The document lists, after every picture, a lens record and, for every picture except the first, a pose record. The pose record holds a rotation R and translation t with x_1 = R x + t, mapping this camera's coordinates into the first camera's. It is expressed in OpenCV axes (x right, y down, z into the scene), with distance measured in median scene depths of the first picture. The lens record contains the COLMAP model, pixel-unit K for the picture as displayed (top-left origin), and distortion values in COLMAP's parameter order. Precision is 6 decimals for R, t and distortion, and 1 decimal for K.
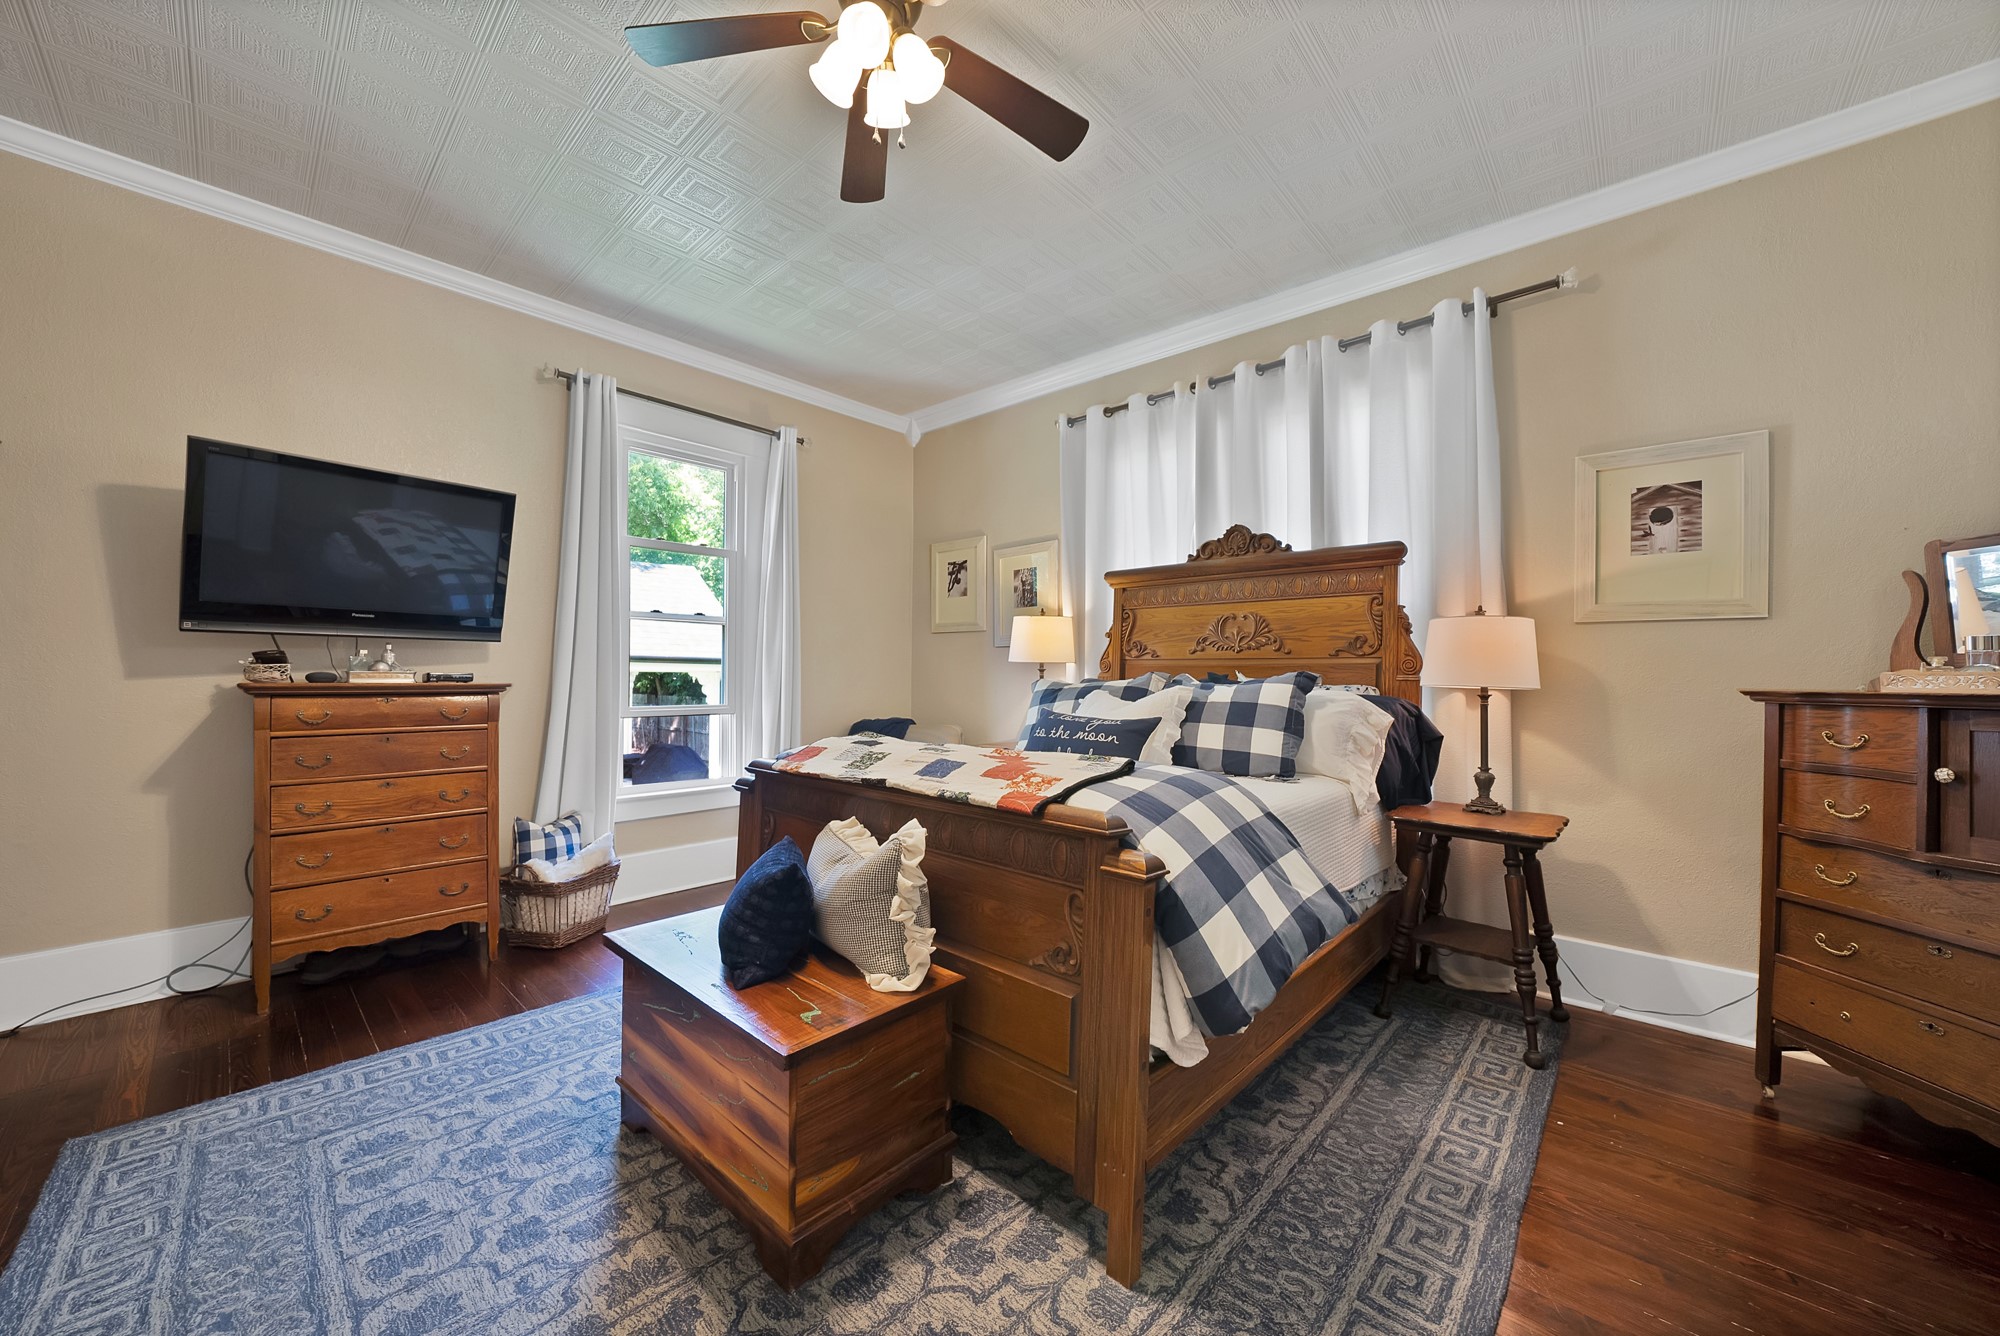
lens RADIAL K [[720.8, 0, 995.3], [0, 720.8, 668.0], [0, 0, 1]] dist [-0.026762, 0.003181]
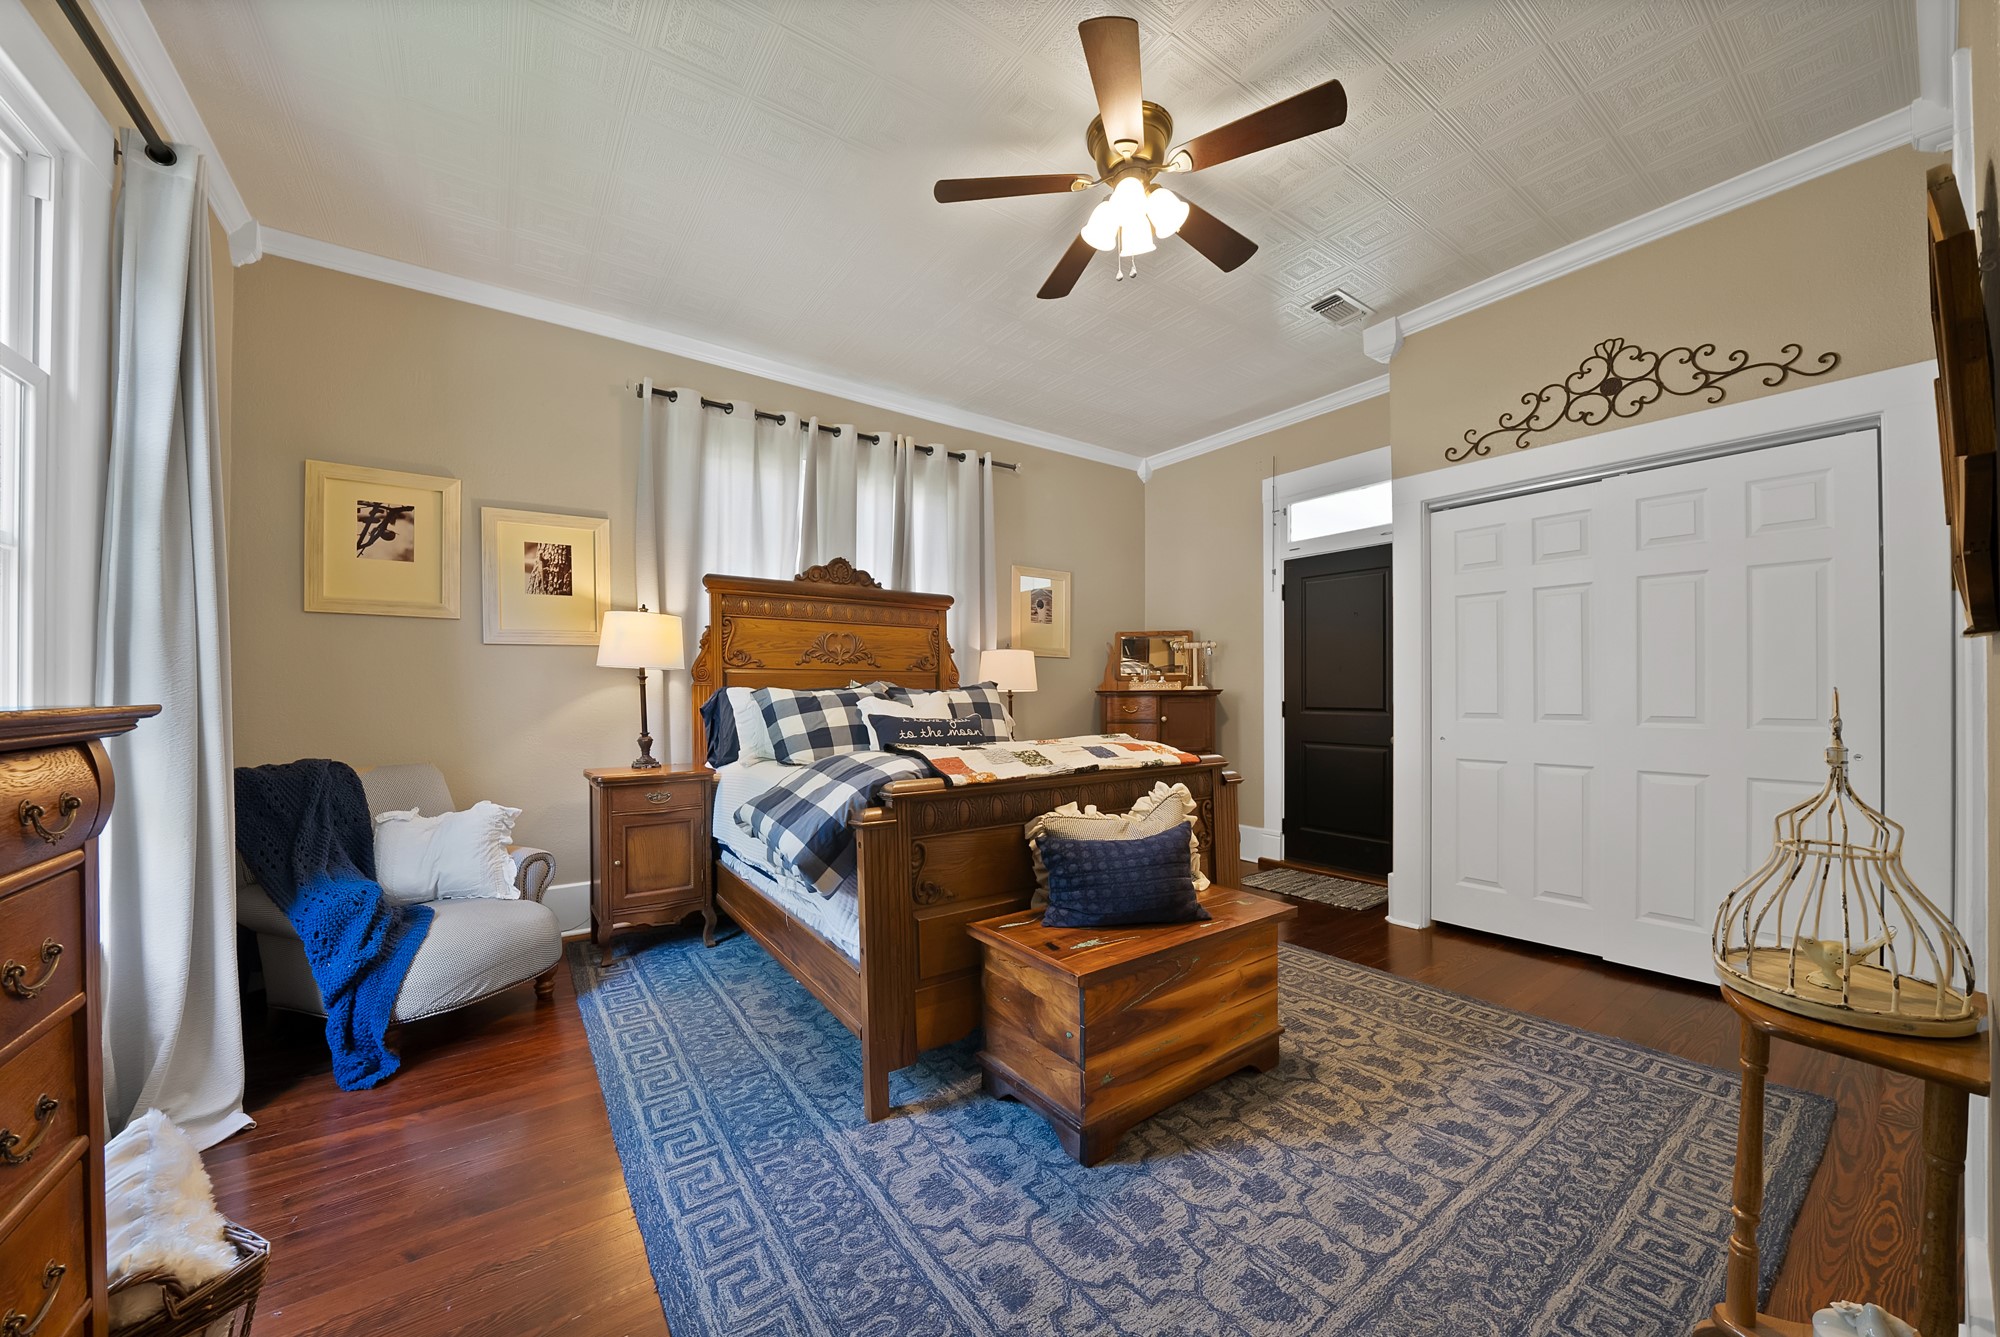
lens RADIAL K [[720.8, 0, 993.6], [0, 720.8, 683.9], [0, 0, 1]] dist [-0.026762, 0.003181]
pose [[0.215092, 0.003105, 0.976589, -0.805564], [-0.007950, 0.999967, -0.001428, 0.009841], [-0.976561, -0.007457, 0.215110, 0.513623]]
